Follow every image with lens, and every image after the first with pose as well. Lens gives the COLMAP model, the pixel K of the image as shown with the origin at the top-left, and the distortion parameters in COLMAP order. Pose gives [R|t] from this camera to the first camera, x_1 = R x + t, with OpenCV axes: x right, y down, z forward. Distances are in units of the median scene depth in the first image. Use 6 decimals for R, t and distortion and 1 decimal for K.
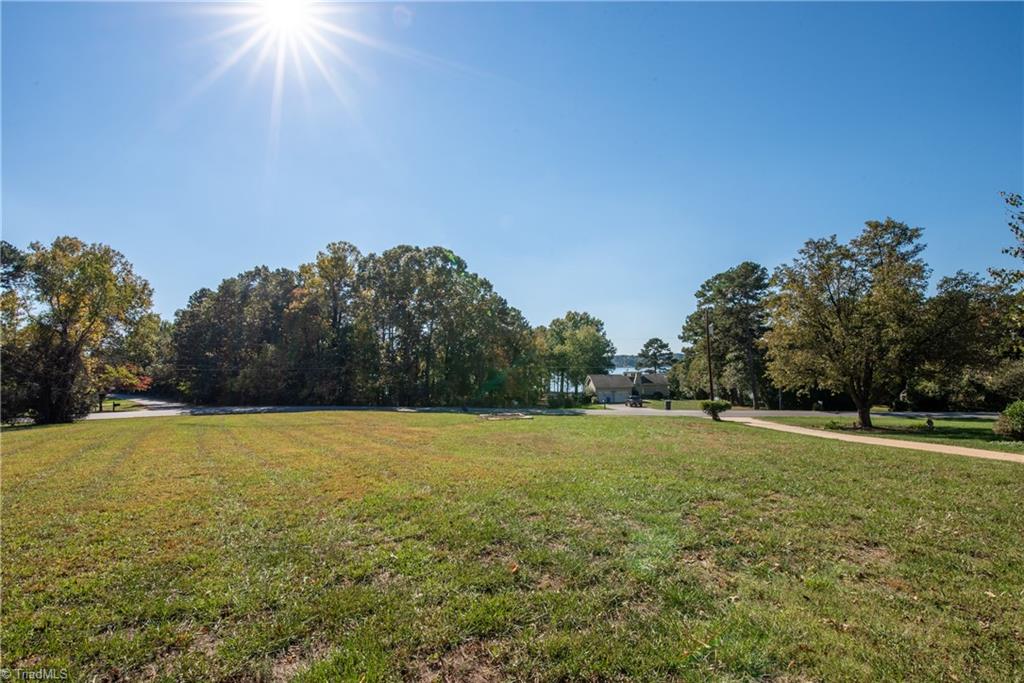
lens RADIAL K [[446.0, 0, 512.0], [0, 446.0, 341.5], [0, 0, 1]] dist [-0.002415, -0.009766]
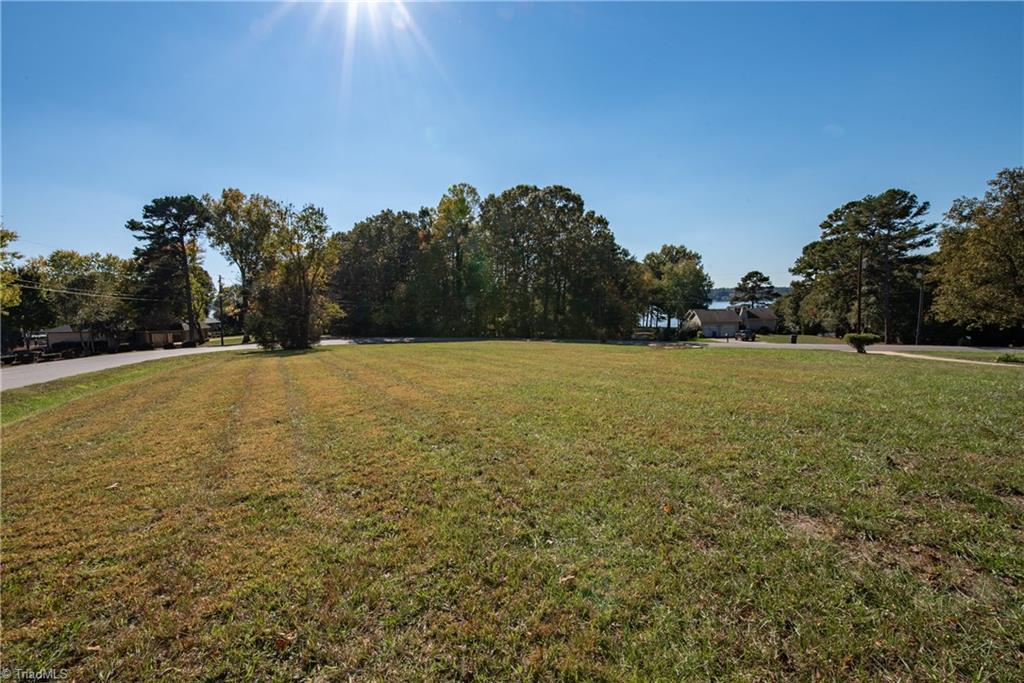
lens RADIAL K [[444.7, 0, 510.0], [0, 444.7, 342.5], [0, 0, 1]] dist [0.001545, -0.000198]
pose [[0.989444, 0.009475, -0.144607, -0.211153], [0.012036, 0.989040, 0.147158, -0.010366], [0.144417, -0.147345, 0.978485, -0.134211]]
